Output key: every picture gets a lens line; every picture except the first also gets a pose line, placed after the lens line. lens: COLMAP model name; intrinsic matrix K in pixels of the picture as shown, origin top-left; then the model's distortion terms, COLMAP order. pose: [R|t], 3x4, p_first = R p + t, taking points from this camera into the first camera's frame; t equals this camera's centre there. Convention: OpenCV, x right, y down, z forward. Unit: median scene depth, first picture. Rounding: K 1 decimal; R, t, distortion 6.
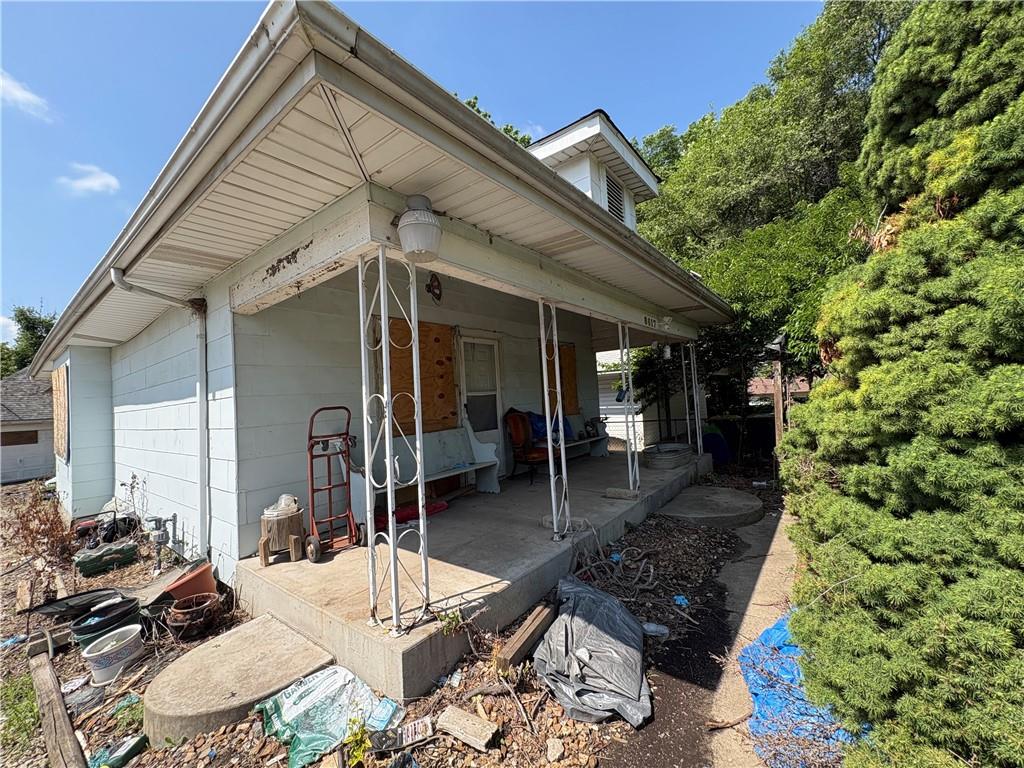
lens RADIAL K [[409.5, 0, 516.5], [0, 409.5, 384.5], [0, 0, 1]] dist [-0.001436, 0.000360]
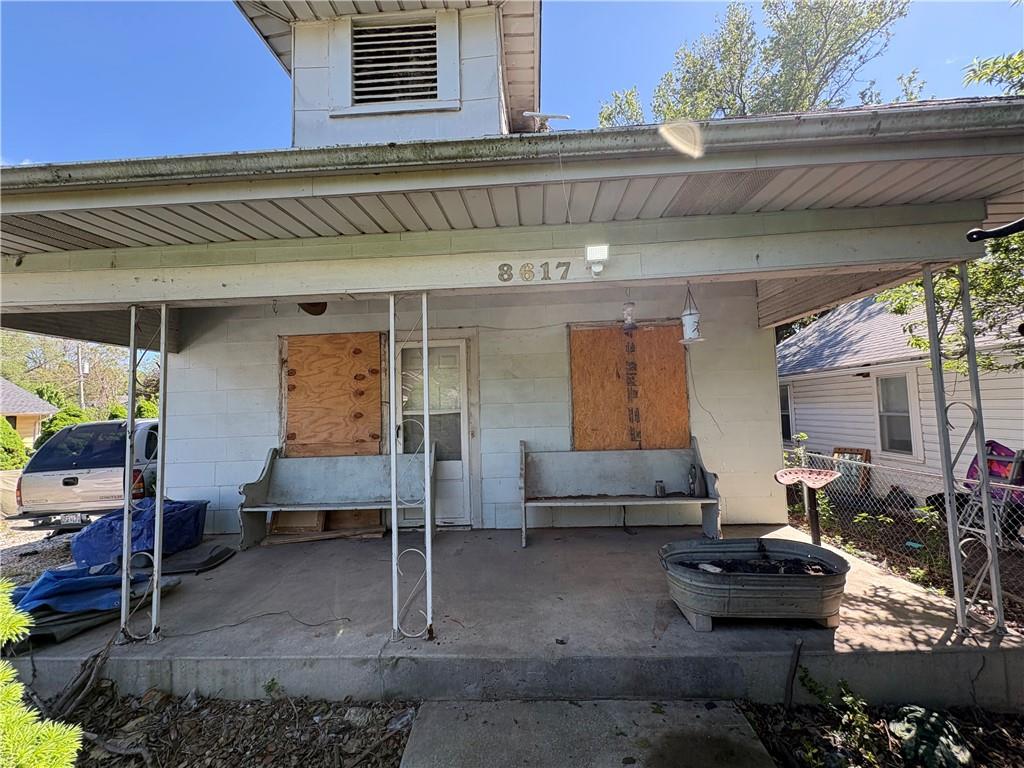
lens RADIAL K [[409.5, 0, 513.2], [0, 409.5, 381.6], [0, 0, 1]] dist [-0.001436, 0.000360]
pose [[0.581093, -0.016109, -0.813678, 1.006829], [0.030320, 0.999538, 0.001865, -0.050257], [0.813272, -0.025754, 0.581313, 1.069982]]
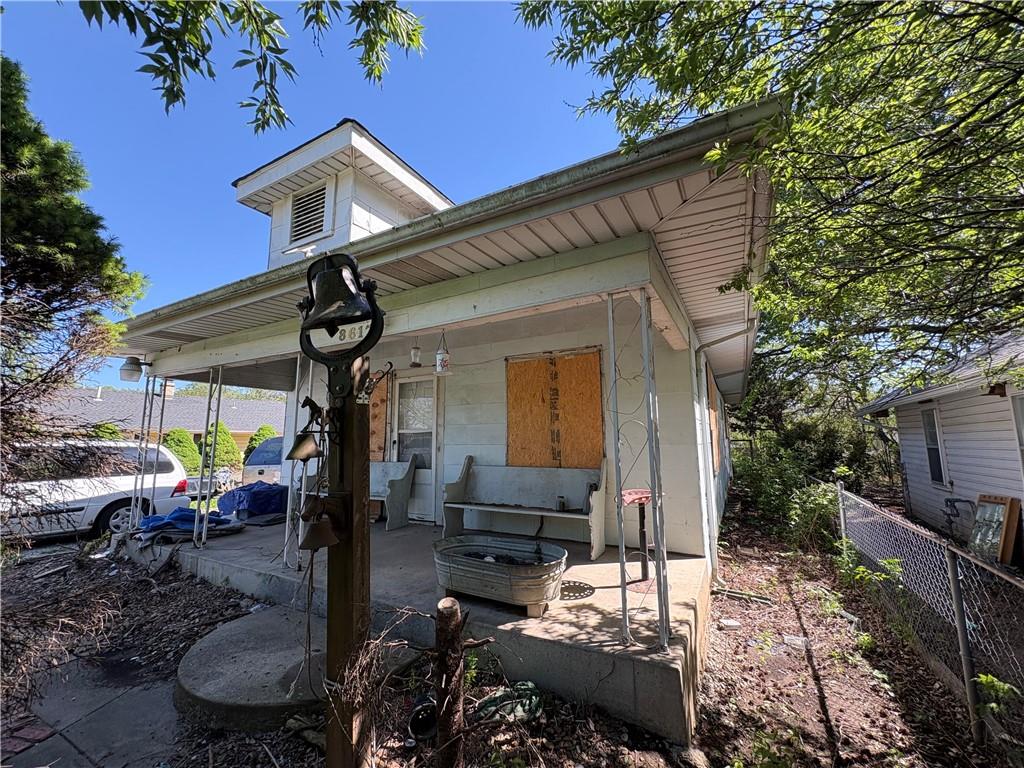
lens RADIAL K [[409.5, 0, 510.0], [0, 409.5, 381.1], [0, 0, 1]] dist [-0.001436, 0.000360]
pose [[0.163876, -0.087534, -0.982590, 1.518930], [0.035973, 0.995923, -0.082722, -0.012845], [0.985825, -0.021790, 0.166357, 1.684118]]
